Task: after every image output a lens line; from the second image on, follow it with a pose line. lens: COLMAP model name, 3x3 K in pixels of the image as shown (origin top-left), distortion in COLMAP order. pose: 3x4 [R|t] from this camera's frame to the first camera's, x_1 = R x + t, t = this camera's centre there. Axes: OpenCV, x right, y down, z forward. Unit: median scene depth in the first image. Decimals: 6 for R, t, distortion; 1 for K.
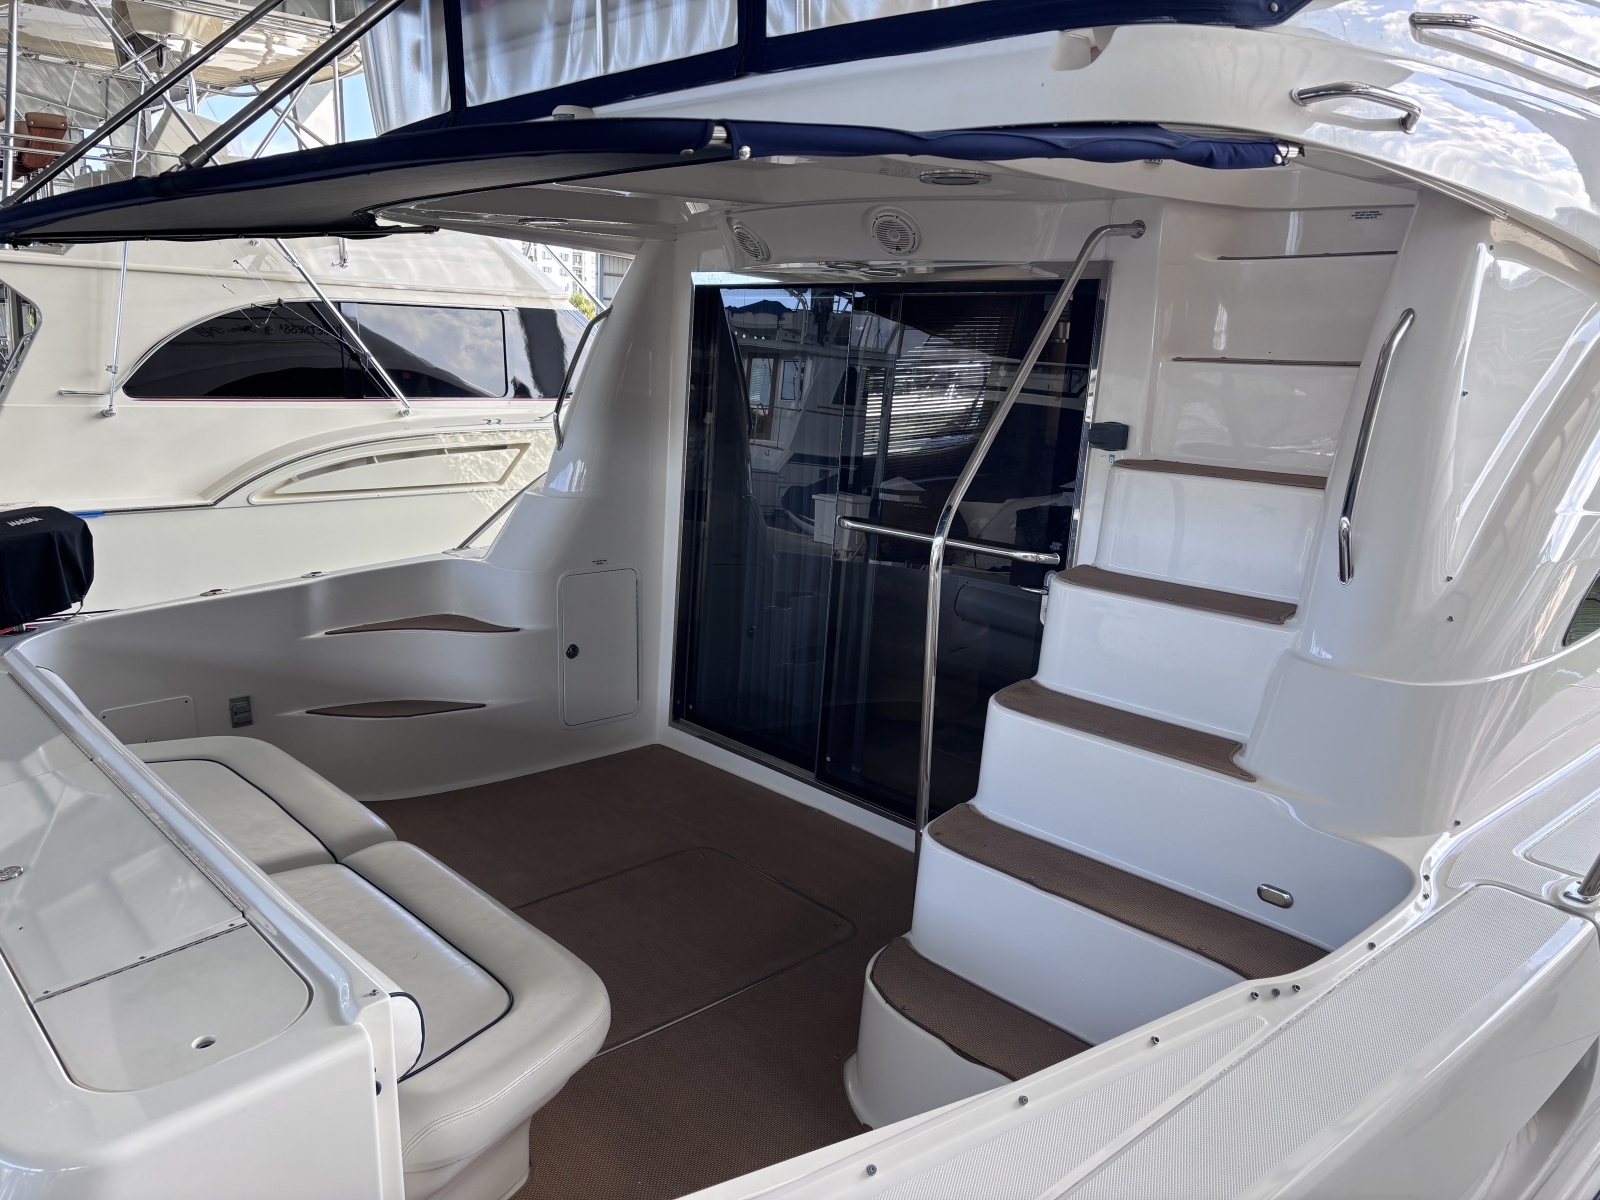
lens RADIAL K [[1226.2, 0, 803.4], [0, 1226.2, 627.1], [0, 0, 1]] dist [0.005780, 0.008362]
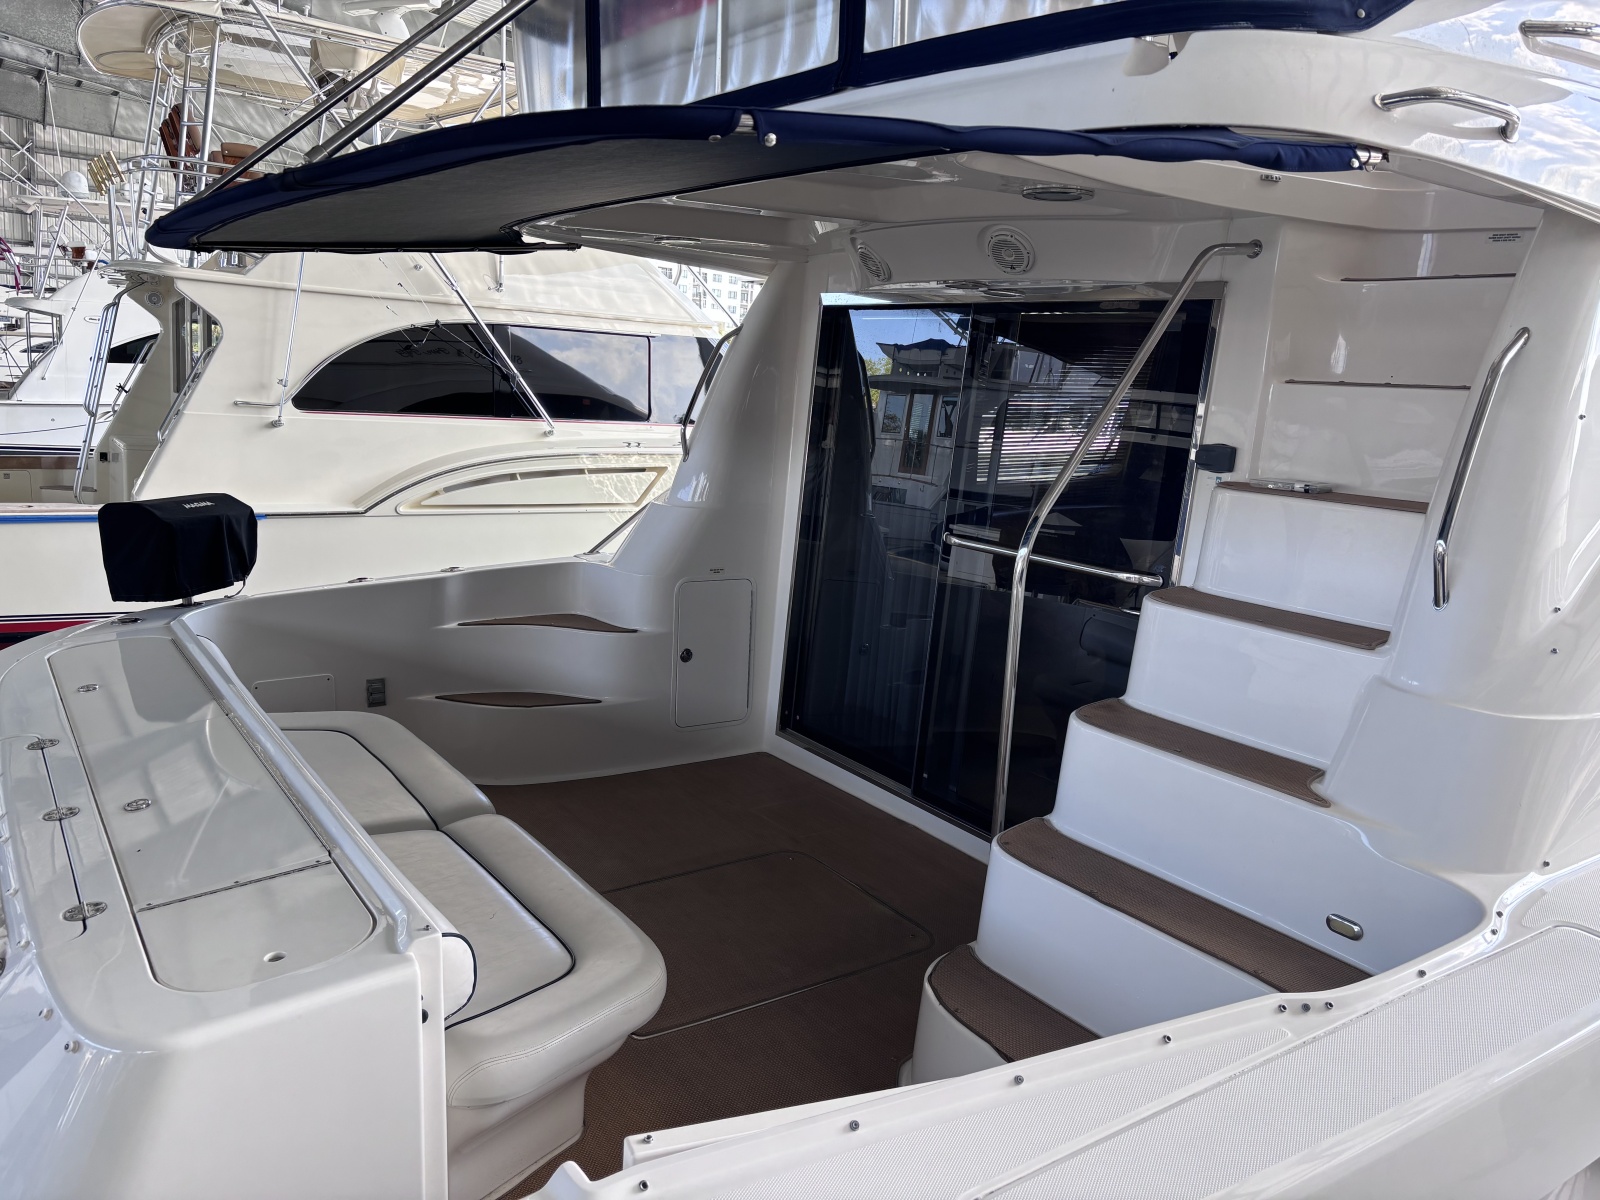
lens RADIAL K [[1231.2, 0, 797.9], [0, 1231.2, 634.9], [0, 0, 1]] dist [0.010012, -0.008738]
pose [[0.989186, 0.053195, -0.136678, 0.063689], [-0.056855, 0.998117, -0.023007, 0.029331], [0.135197, 0.030529, 0.990348, -0.019742]]
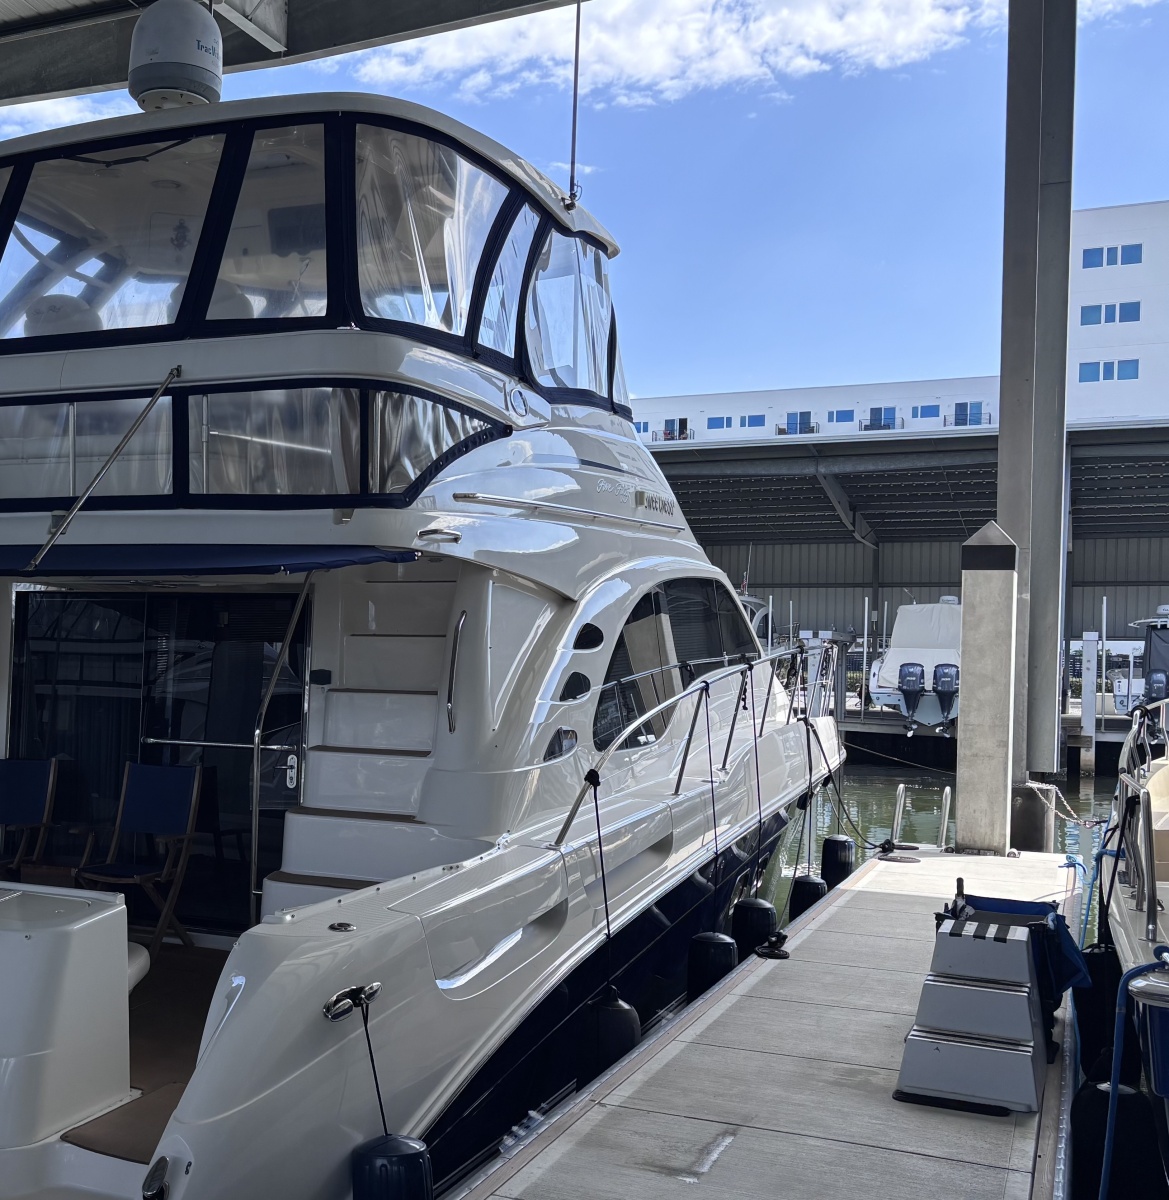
lens RADIAL K [[1840.5, 0, 584.5], [0, 1840.5, 600.0], [0, 0, 1]] dist [-0.004359, -0.001533]
pose [[0.862501, -0.003379, 0.506045, -0.828491], [0.124551, 0.970635, -0.205803, 0.358667], [-0.490489, 0.240534, 0.837594, -1.567589]]
